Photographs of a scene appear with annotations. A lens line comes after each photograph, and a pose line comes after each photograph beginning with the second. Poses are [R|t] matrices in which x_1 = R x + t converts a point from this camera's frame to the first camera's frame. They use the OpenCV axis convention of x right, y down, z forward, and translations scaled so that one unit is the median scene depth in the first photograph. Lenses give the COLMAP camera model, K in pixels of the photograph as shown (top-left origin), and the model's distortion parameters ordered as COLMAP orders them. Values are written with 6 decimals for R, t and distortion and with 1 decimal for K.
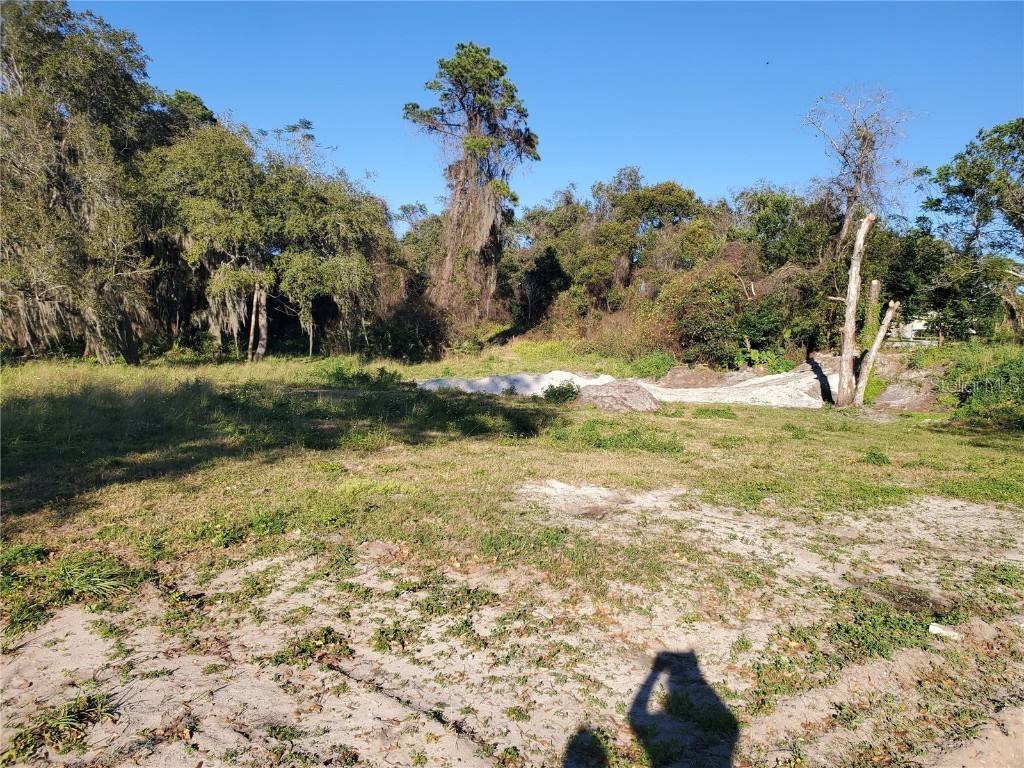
lens RADIAL K [[791.8, 0, 528.6], [0, 791.8, 386.7], [0, 0, 1]] dist [0.045657, -0.029428]
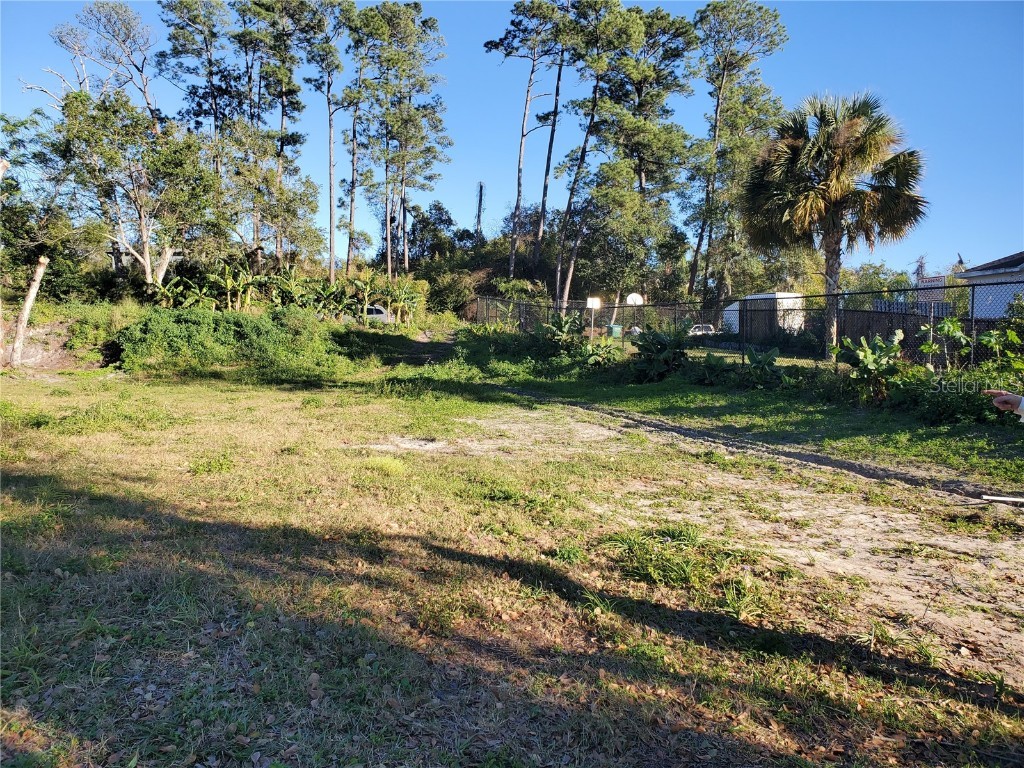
lens RADIAL K [[791.8, 0, 511.8], [0, 791.8, 380.8], [0, 0, 1]] dist [0.045657, -0.029428]
pose [[0.349804, -0.080187, 0.933385, -0.184243], [0.031758, 0.996772, 0.073731, -0.007805], [-0.936285, 0.003851, 0.351221, 0.086364]]
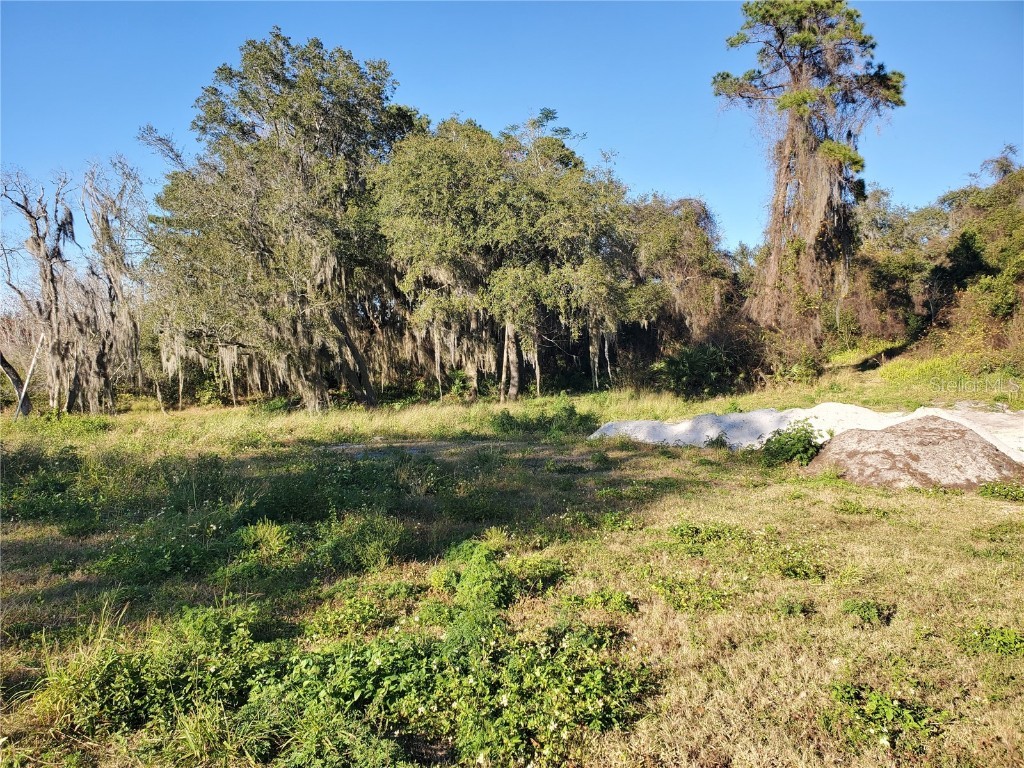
lens RADIAL K [[791.8, 0, 516.0], [0, 791.8, 385.5], [0, 0, 1]] dist [0.045657, -0.029428]
pose [[0.849274, -0.045923, -0.525952, 0.103677], [0.020801, 0.998347, -0.053581, -0.004719], [0.527543, 0.034565, 0.848825, 0.266014]]
